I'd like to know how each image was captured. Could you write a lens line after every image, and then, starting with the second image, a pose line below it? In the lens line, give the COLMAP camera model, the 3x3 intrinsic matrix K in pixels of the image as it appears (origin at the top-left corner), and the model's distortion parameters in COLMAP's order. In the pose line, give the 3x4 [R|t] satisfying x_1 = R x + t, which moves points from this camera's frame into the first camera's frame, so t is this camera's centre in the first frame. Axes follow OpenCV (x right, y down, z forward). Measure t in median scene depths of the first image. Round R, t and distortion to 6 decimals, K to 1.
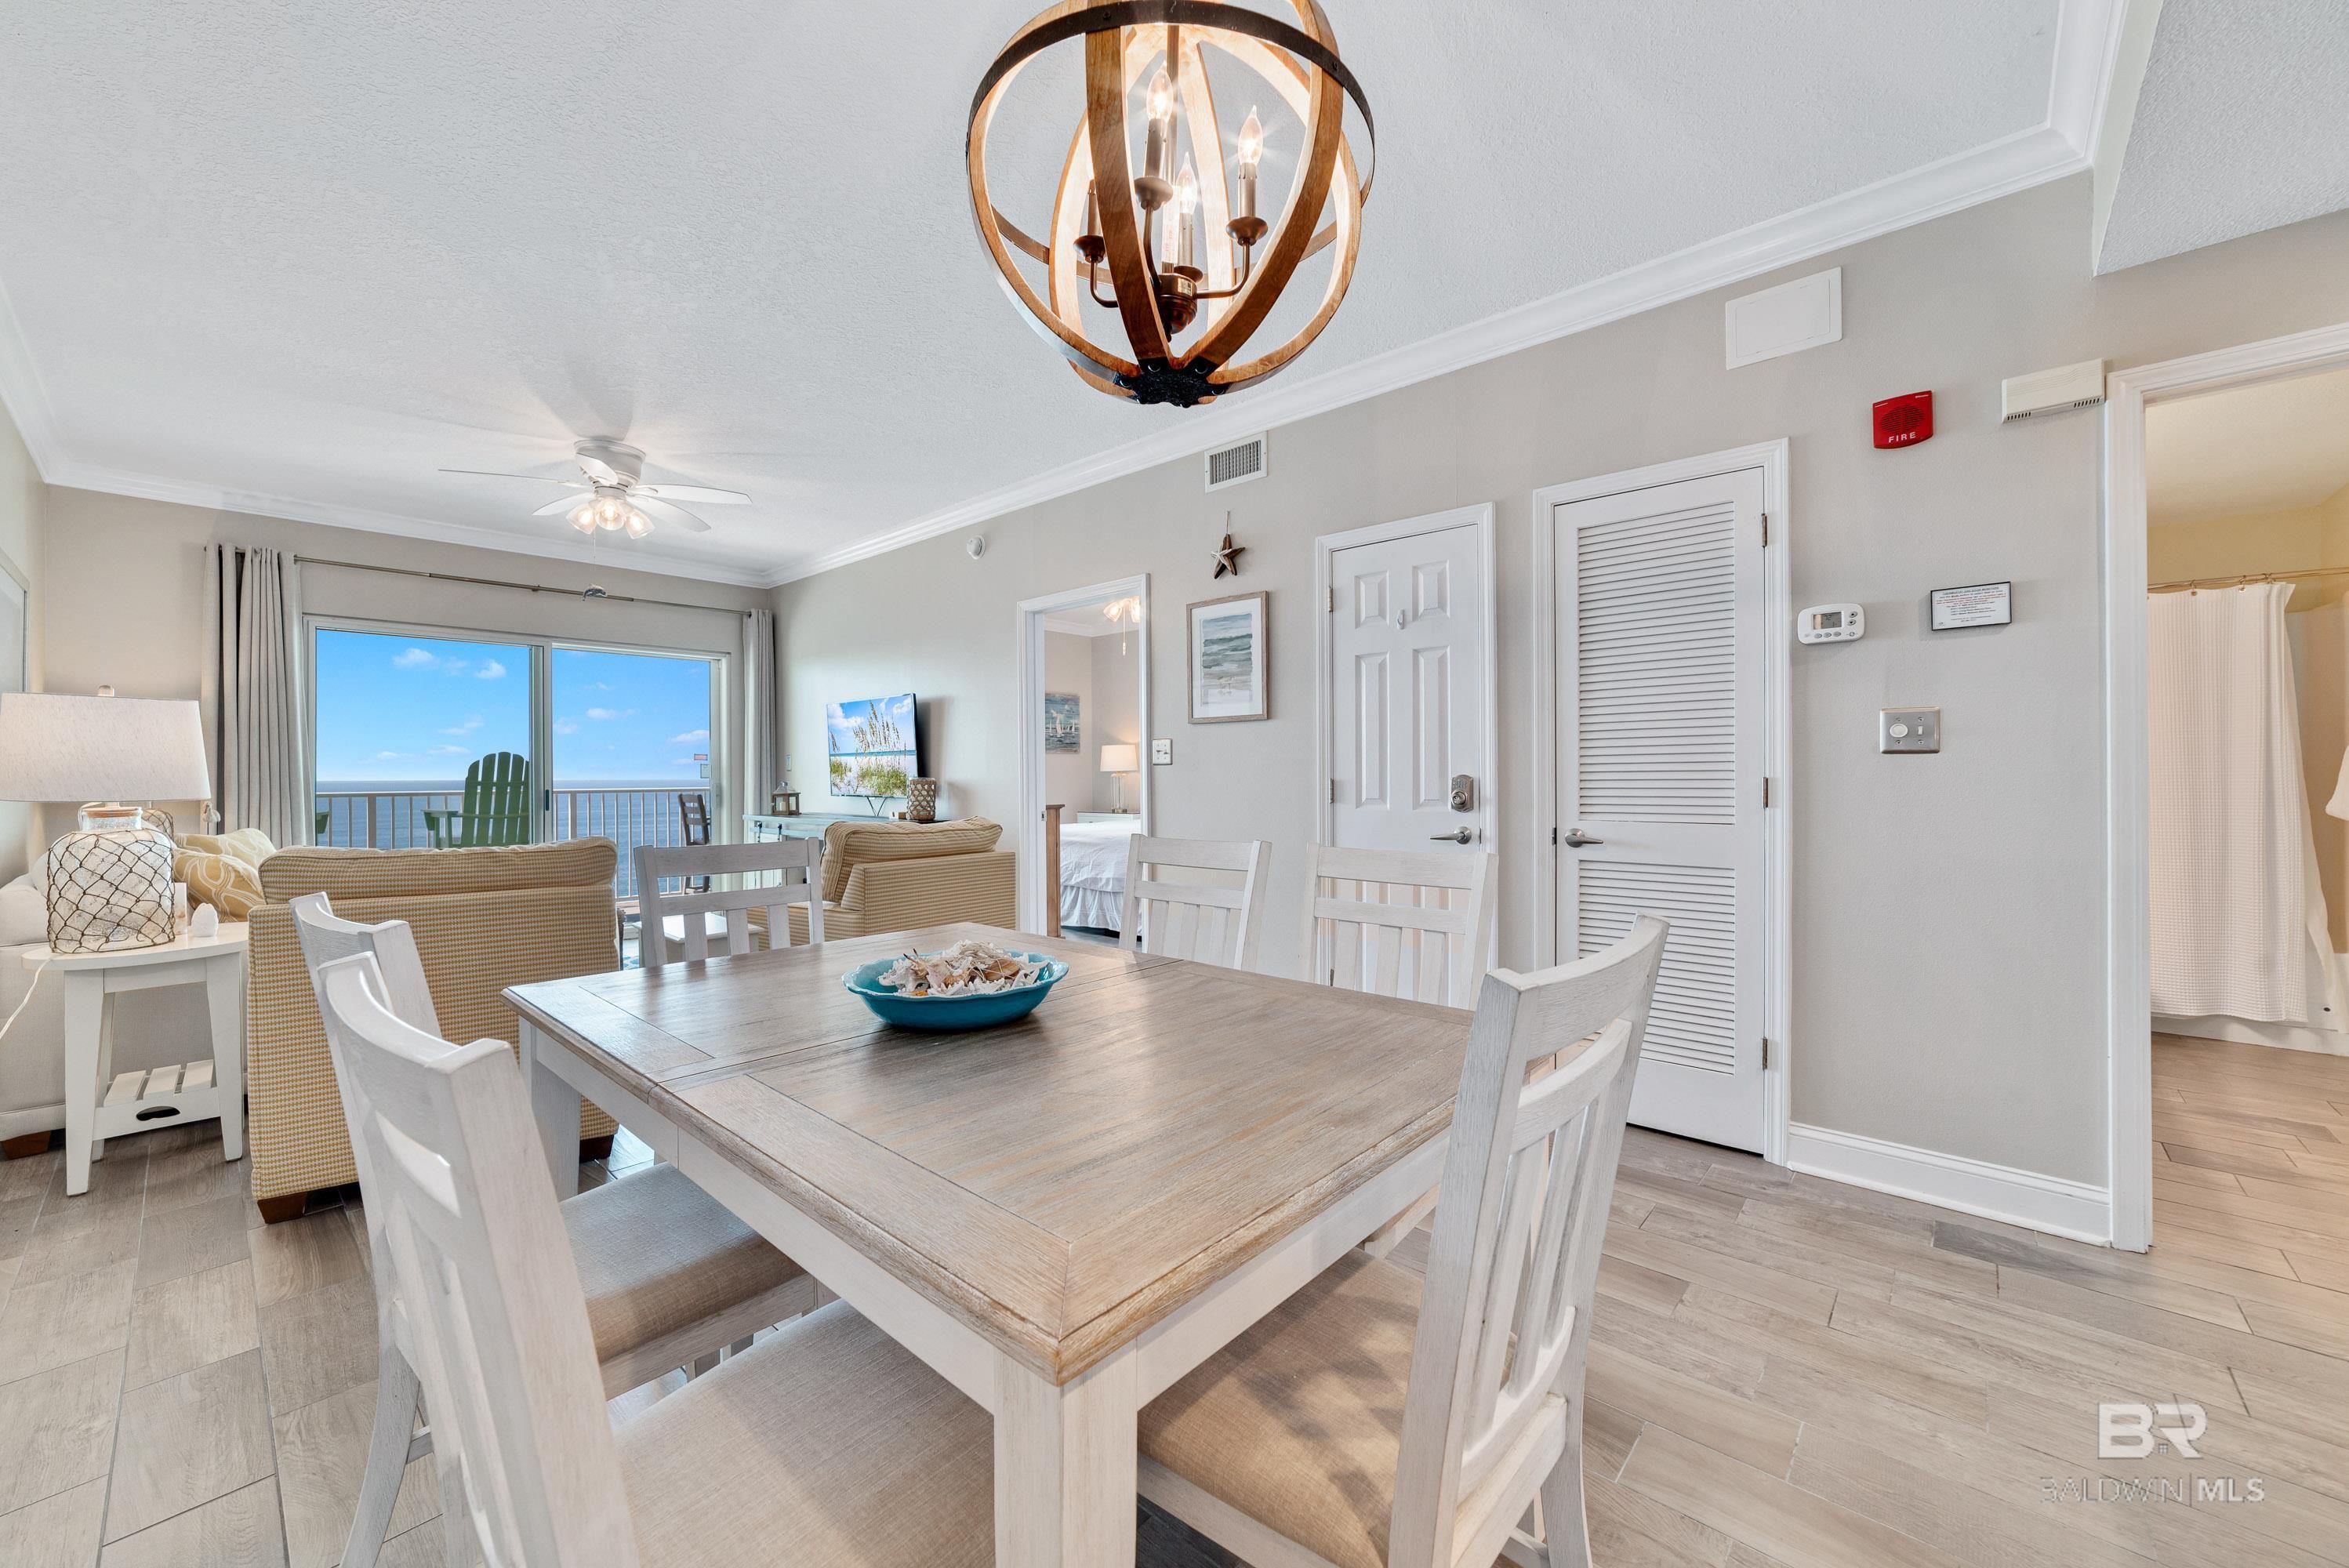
lens RADIAL K [[902.4, 0, 1173.5], [0, 902.4, 776.0], [0, 0, 1]] dist [-0.022271, 0.008729]
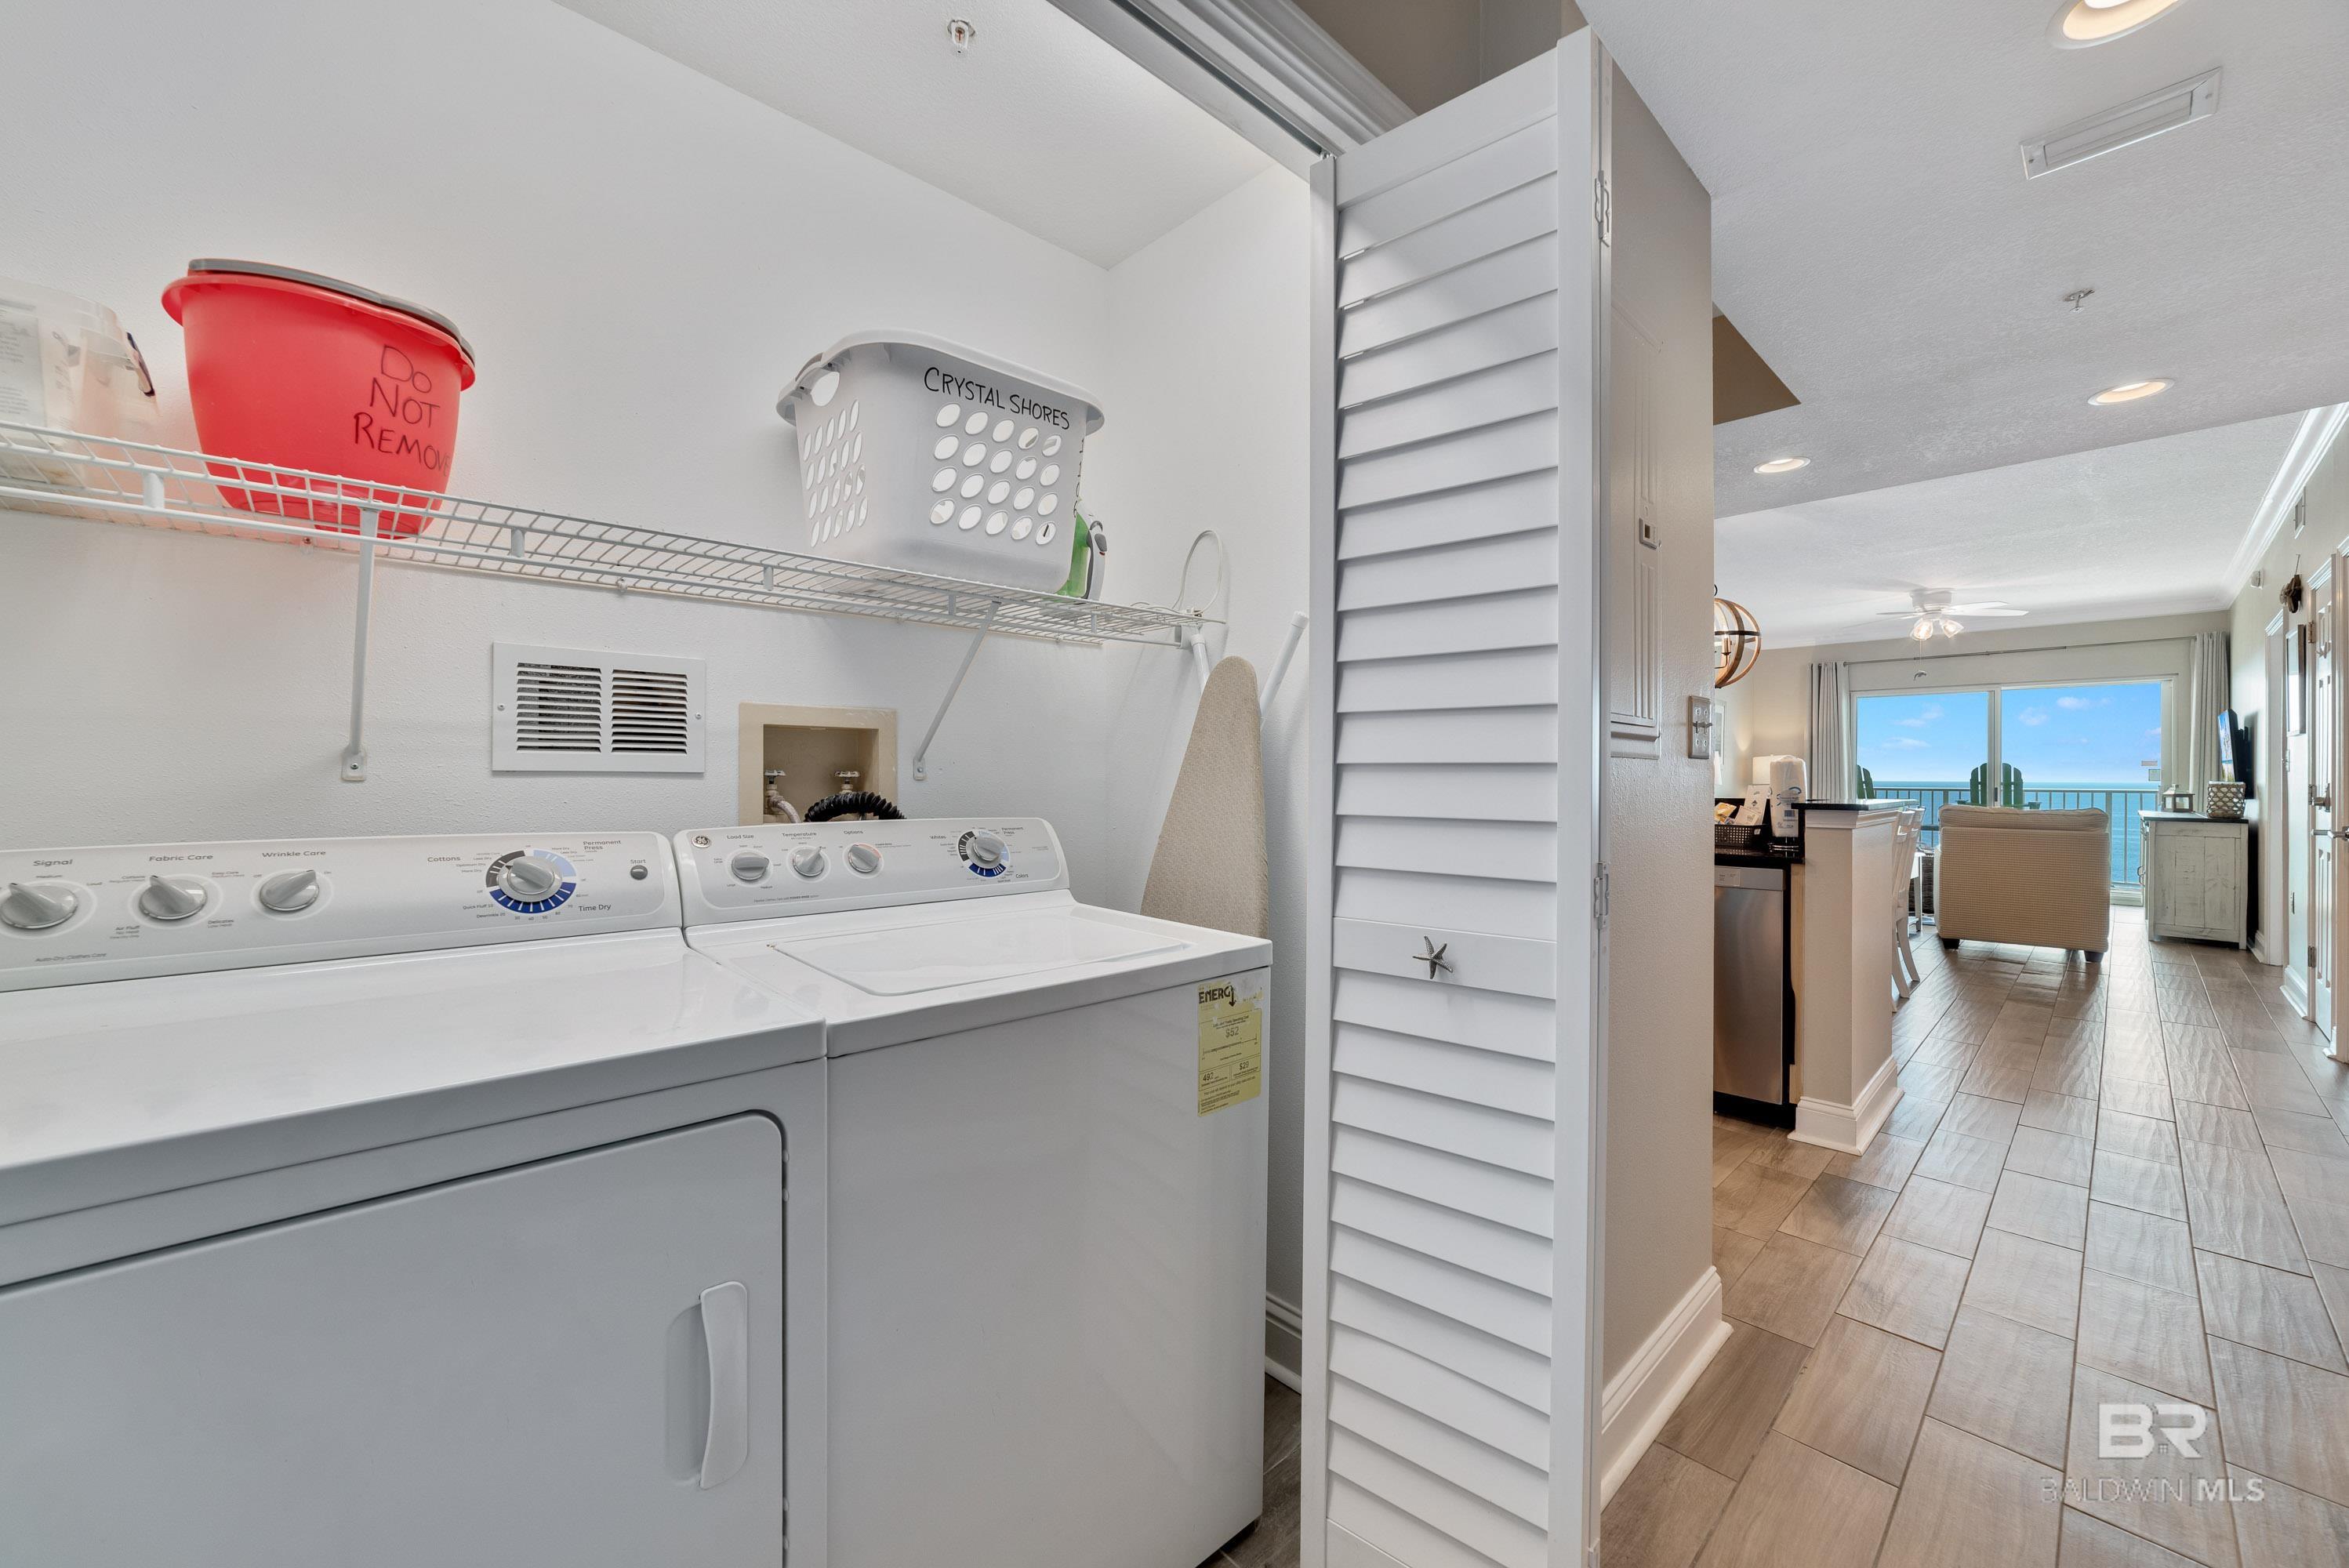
lens RADIAL K [[902.4, 0, 1173.5], [0, 902.4, 776.0], [0, 0, 1]] dist [-0.022271, 0.008729]
pose [[-0.084841, 0.002432, -0.996392, 1.301542], [-0.003612, 0.999990, 0.002748, -0.004364], [0.996388, 0.003832, -0.084831, -0.340078]]
